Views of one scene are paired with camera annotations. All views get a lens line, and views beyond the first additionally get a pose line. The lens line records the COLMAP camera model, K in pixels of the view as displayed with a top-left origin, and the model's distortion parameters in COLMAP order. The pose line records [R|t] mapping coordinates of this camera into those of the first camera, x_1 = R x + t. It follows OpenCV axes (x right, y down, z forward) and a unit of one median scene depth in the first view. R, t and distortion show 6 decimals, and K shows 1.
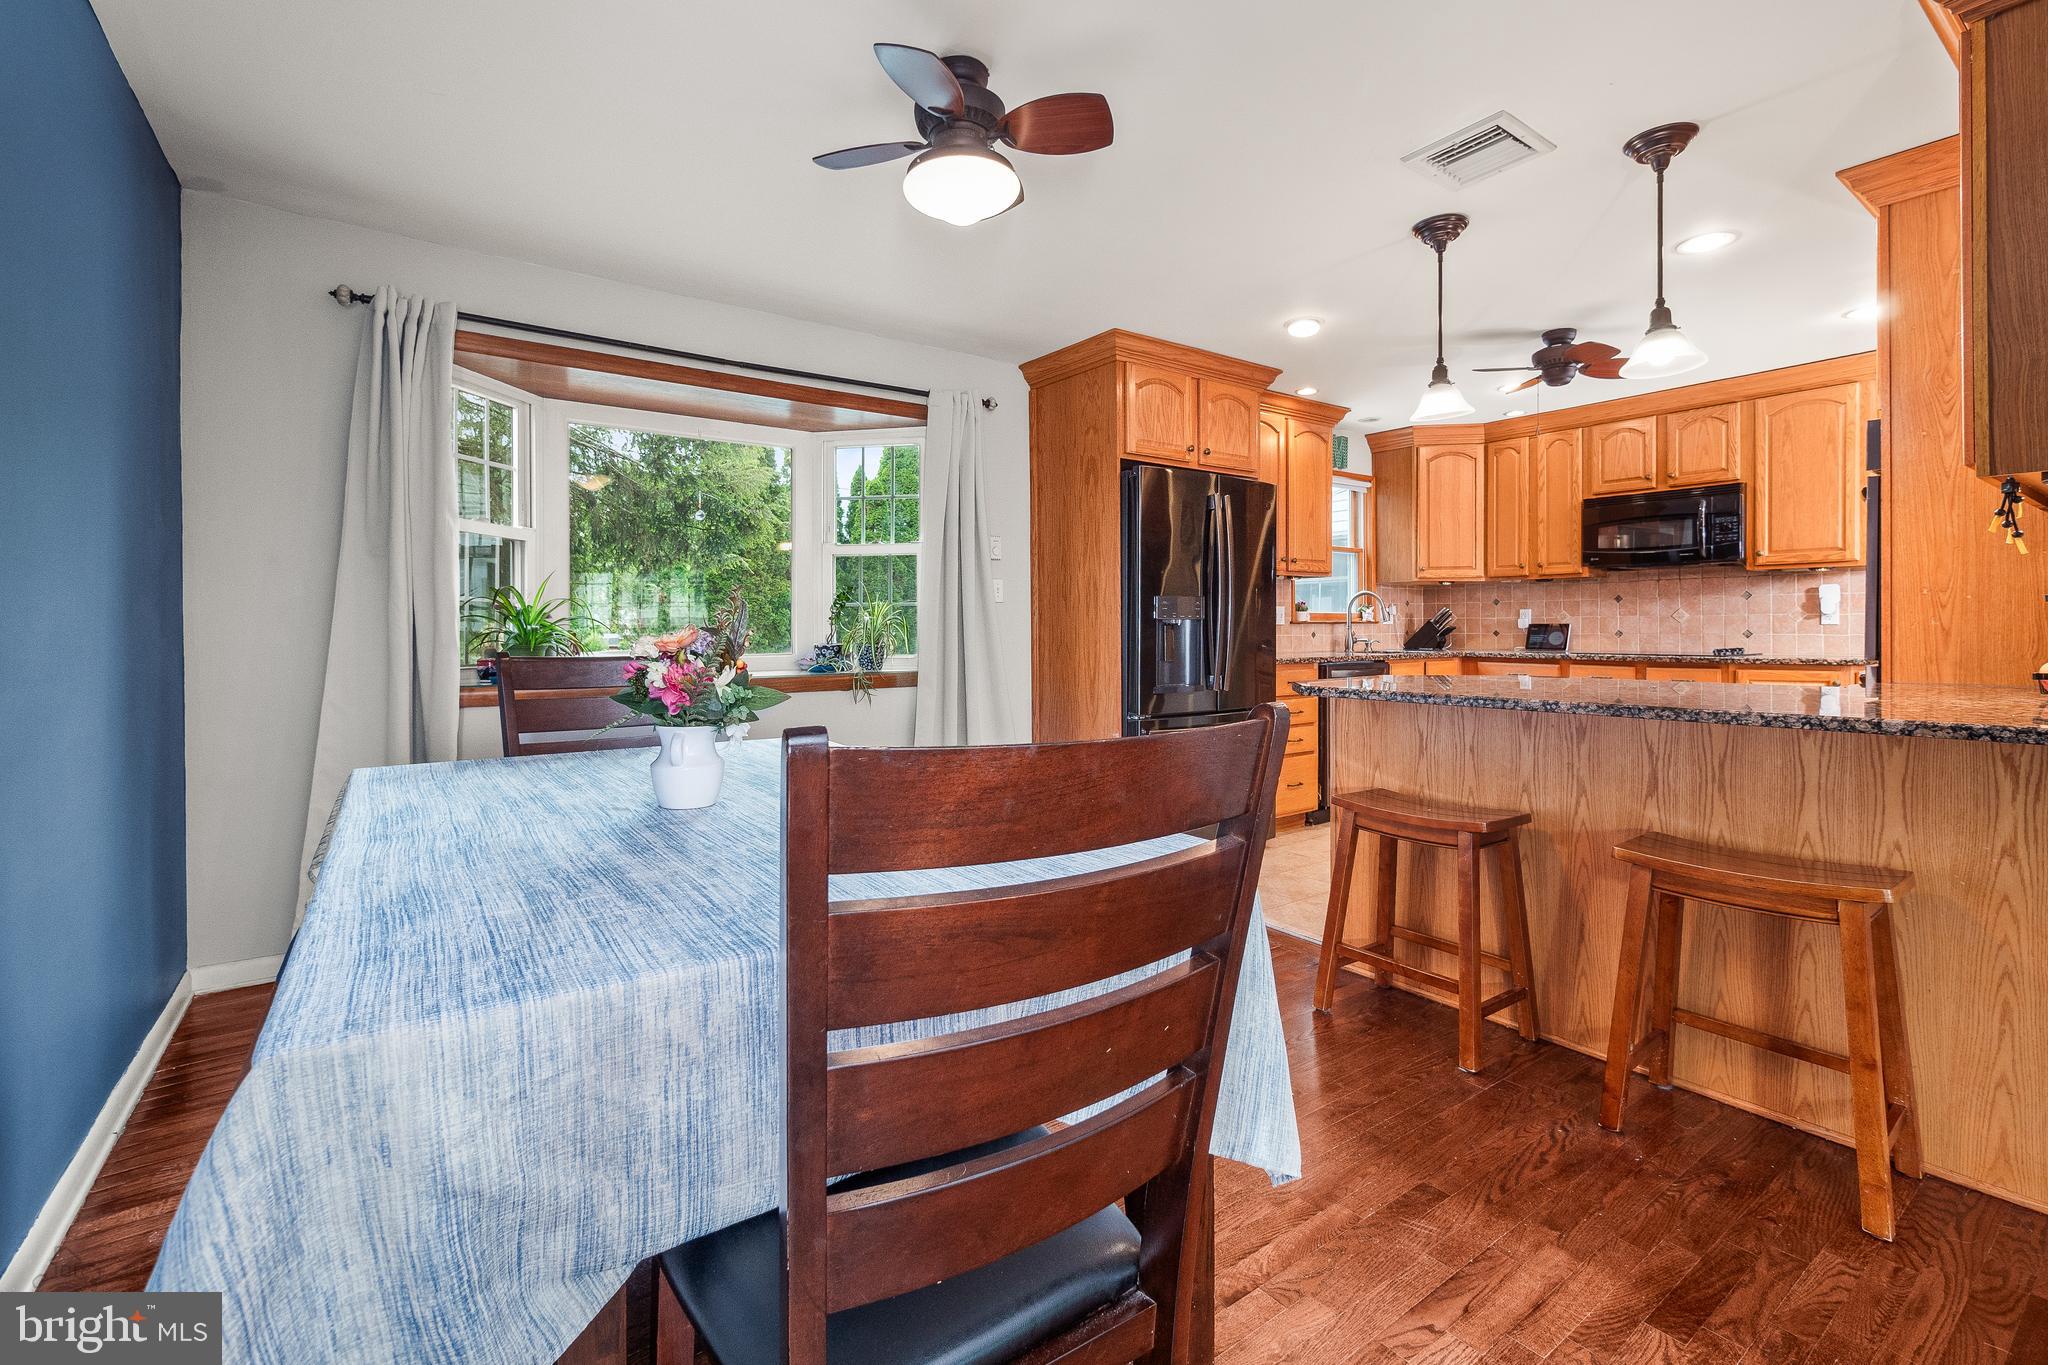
lens RADIAL K [[879.6, 0, 1028.2], [0, 879.6, 638.5], [0, 0, 1]] dist [-0.002593, -0.000499]
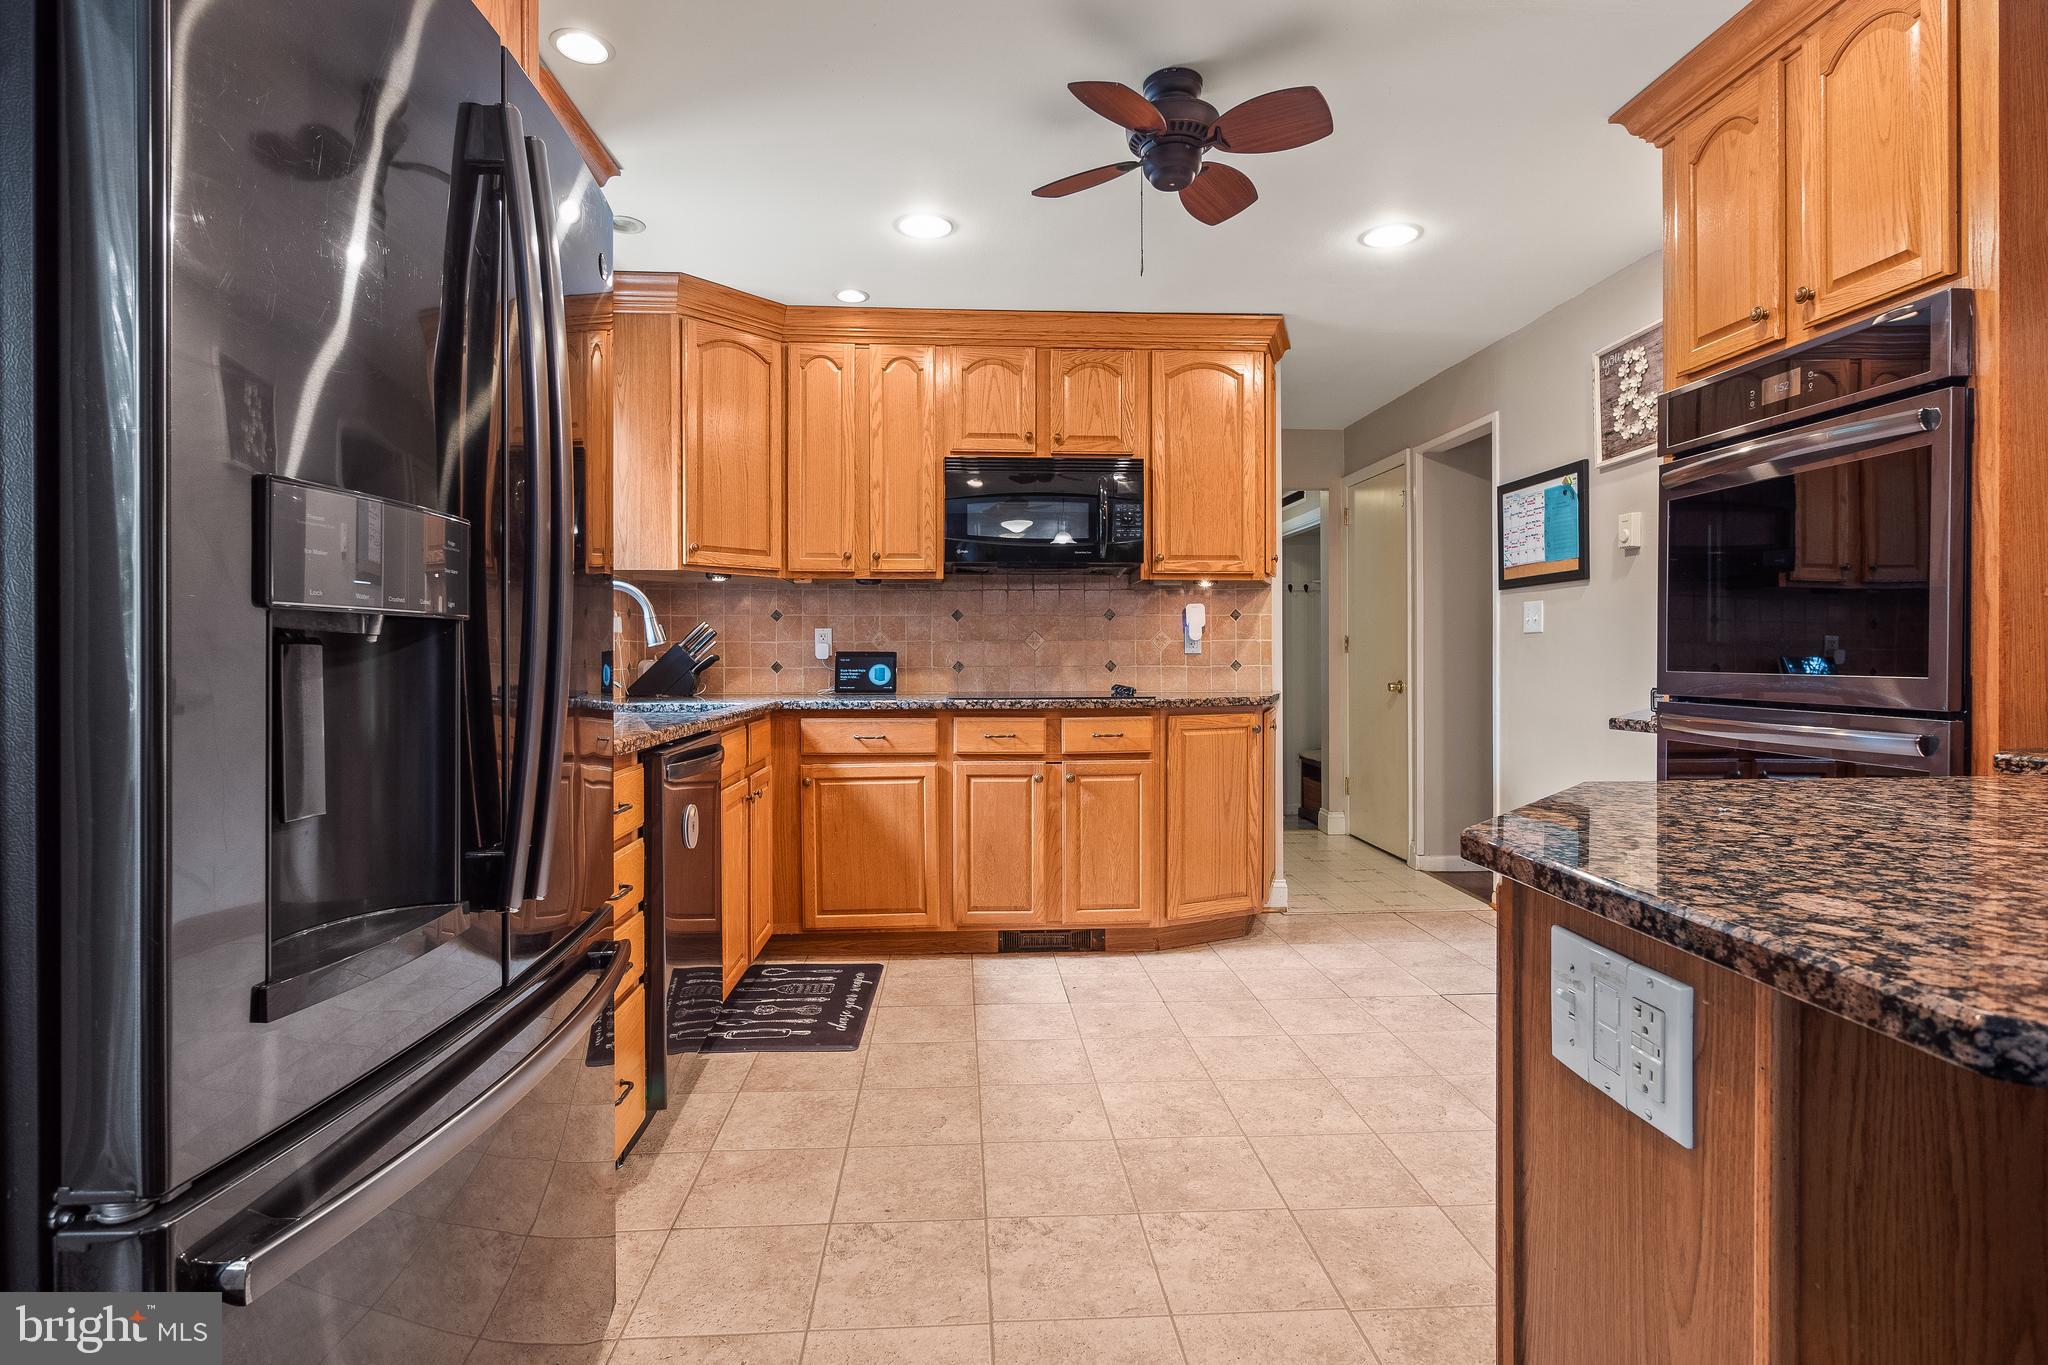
lens RADIAL K [[1028.6, 0, 1017.8], [0, 1028.6, 668.4], [0, 0, 1]] dist [0.000562, -0.000857]
pose [[0.526759, -0.007400, 0.849983, 0.033401], [0.011956, 0.999928, 0.001295, -0.007207], [-0.849931, 0.009480, 0.526809, 0.777178]]
